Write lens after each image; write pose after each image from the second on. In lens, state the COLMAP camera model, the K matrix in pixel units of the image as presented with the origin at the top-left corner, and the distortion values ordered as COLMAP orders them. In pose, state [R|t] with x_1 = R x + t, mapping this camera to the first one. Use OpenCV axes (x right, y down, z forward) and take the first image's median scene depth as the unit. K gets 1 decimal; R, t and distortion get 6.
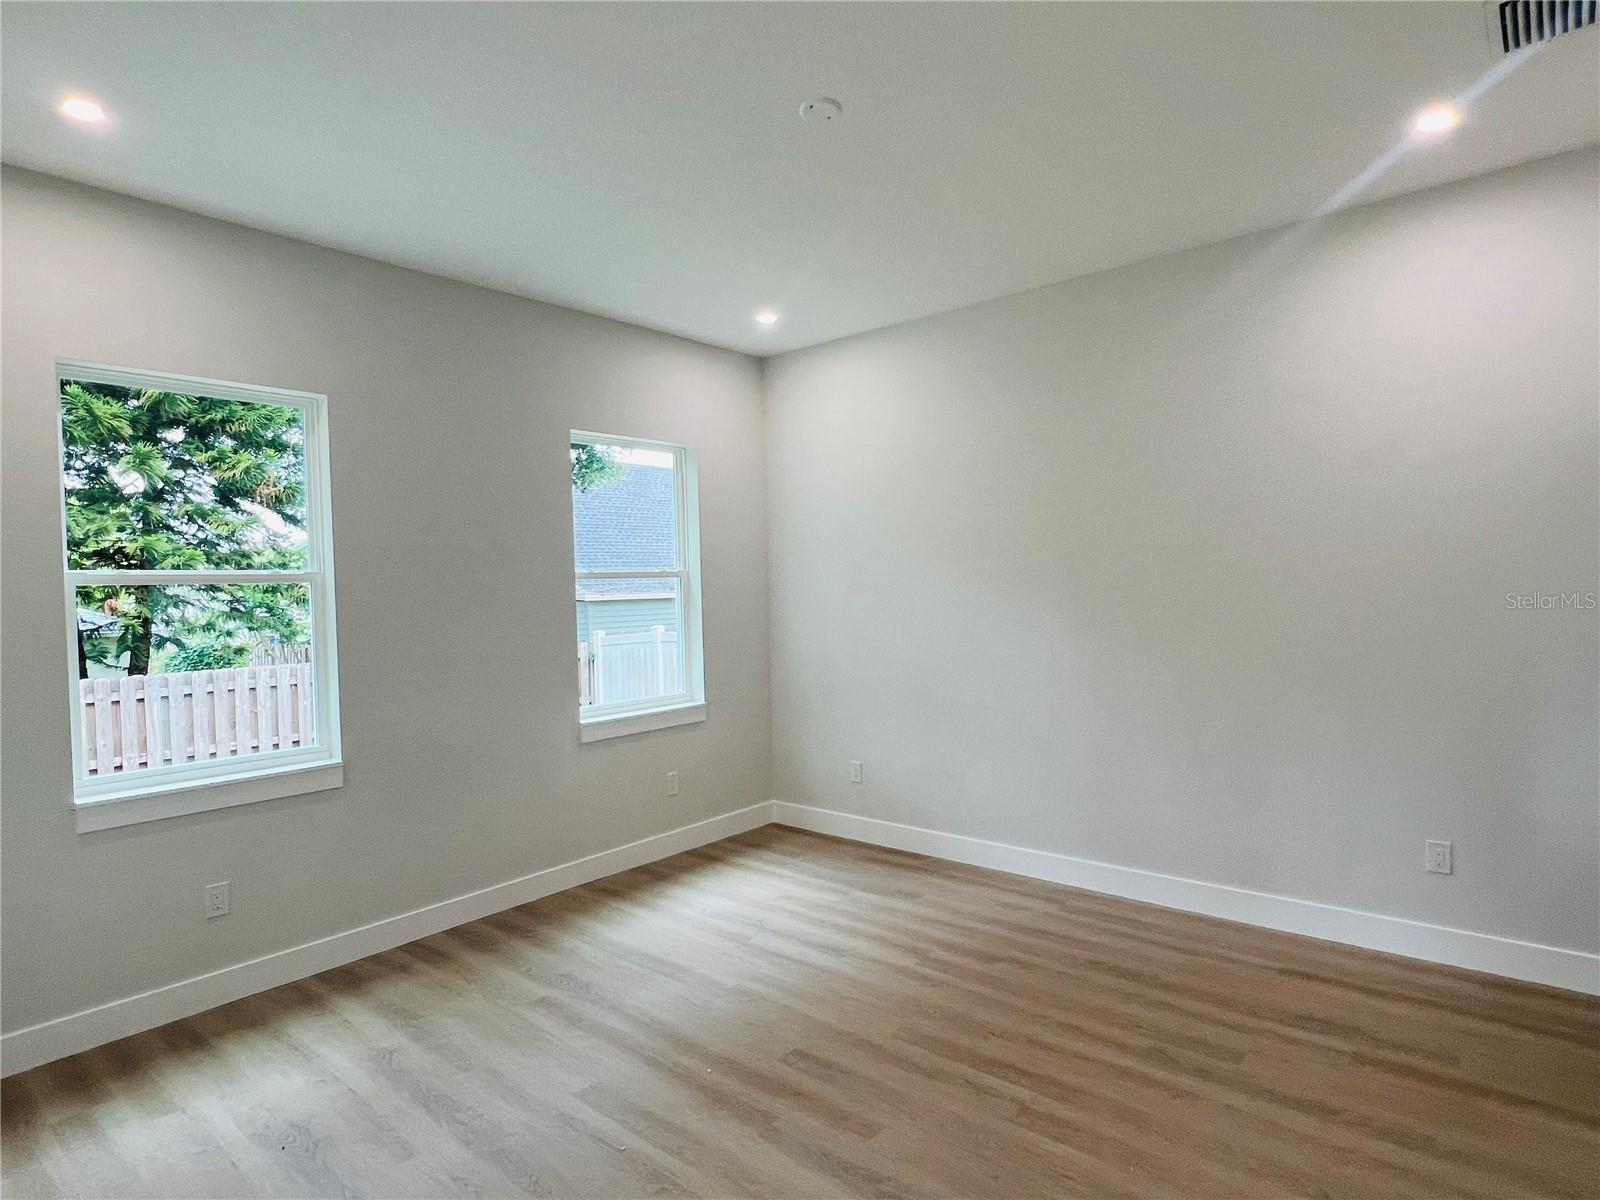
lens RADIAL K [[878.9, 0, 794.6], [0, 878.9, 602.3], [0, 0, 1]] dist [0.000728, -0.000685]
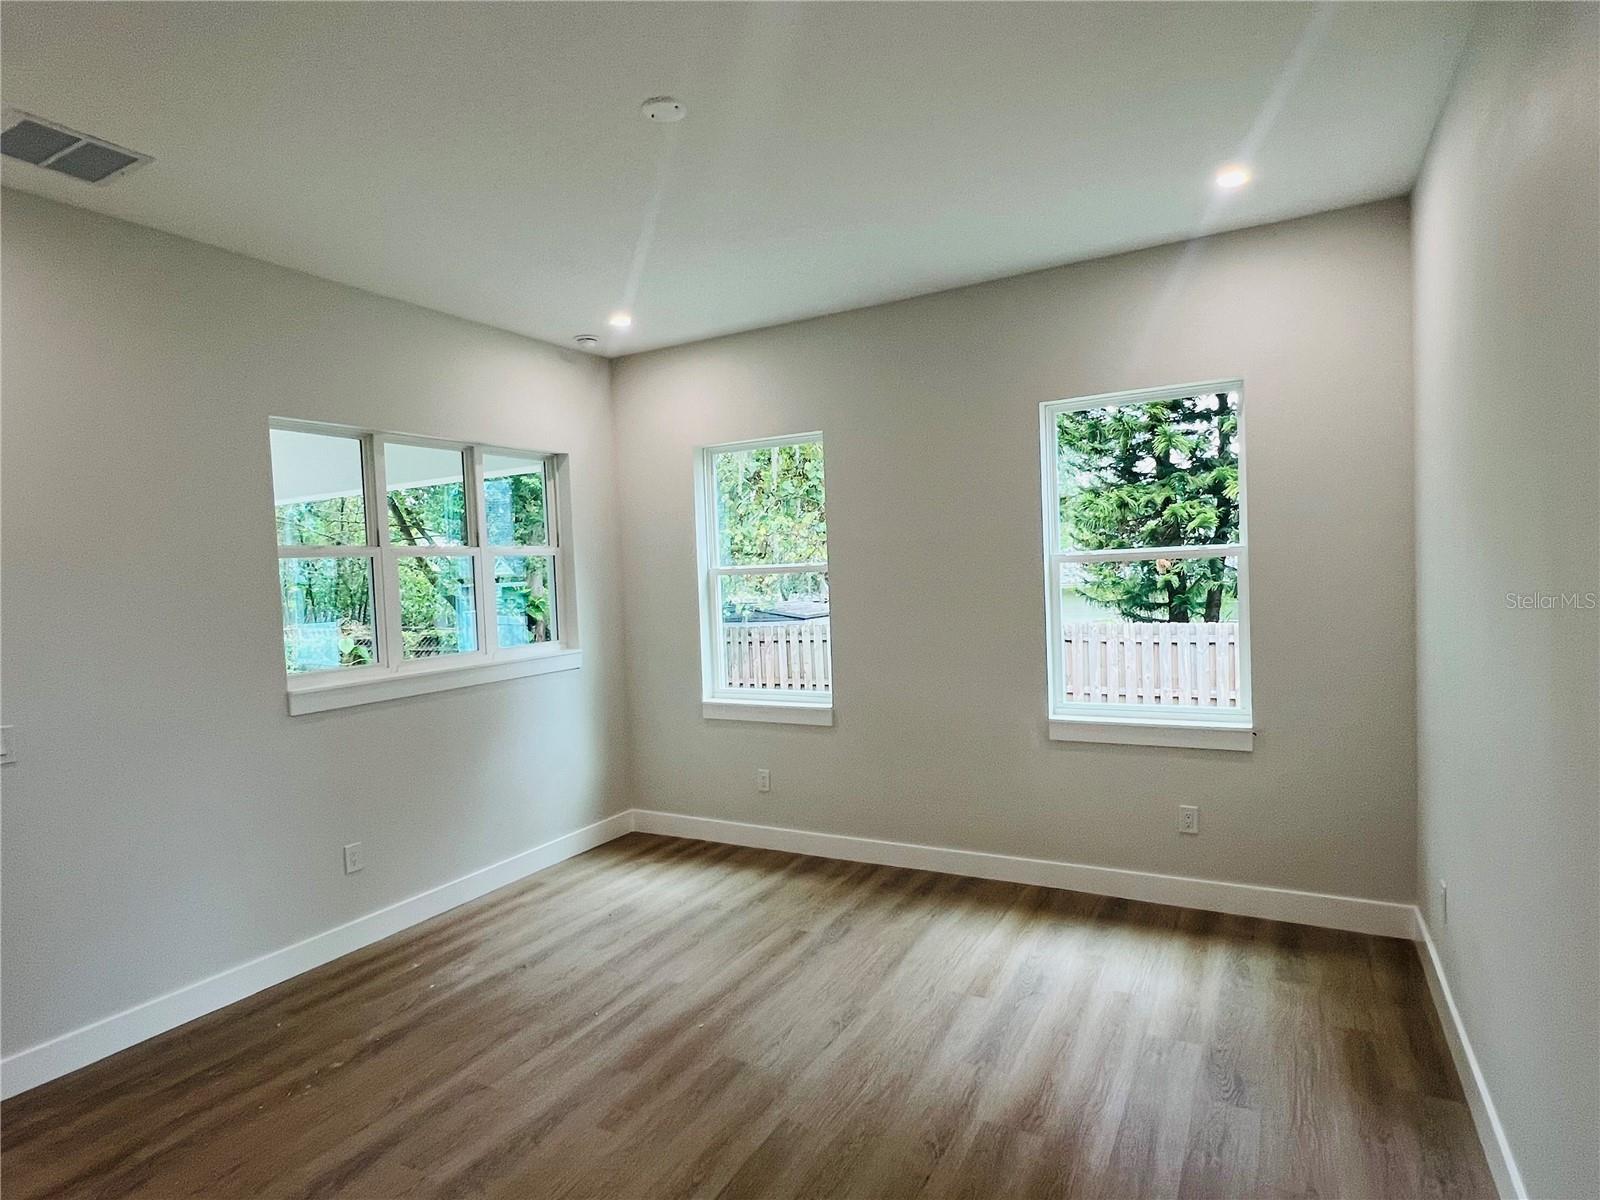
lens RADIAL K [[878.9, 0, 794.6], [0, 878.9, 602.3], [0, 0, 1]] dist [0.000728, -0.000685]
pose [[0.198674, 0.055269, -0.978506, 0.754204], [0.015402, 0.998109, 0.059504, -0.055317], [0.979945, -0.026893, 0.197447, 0.688014]]
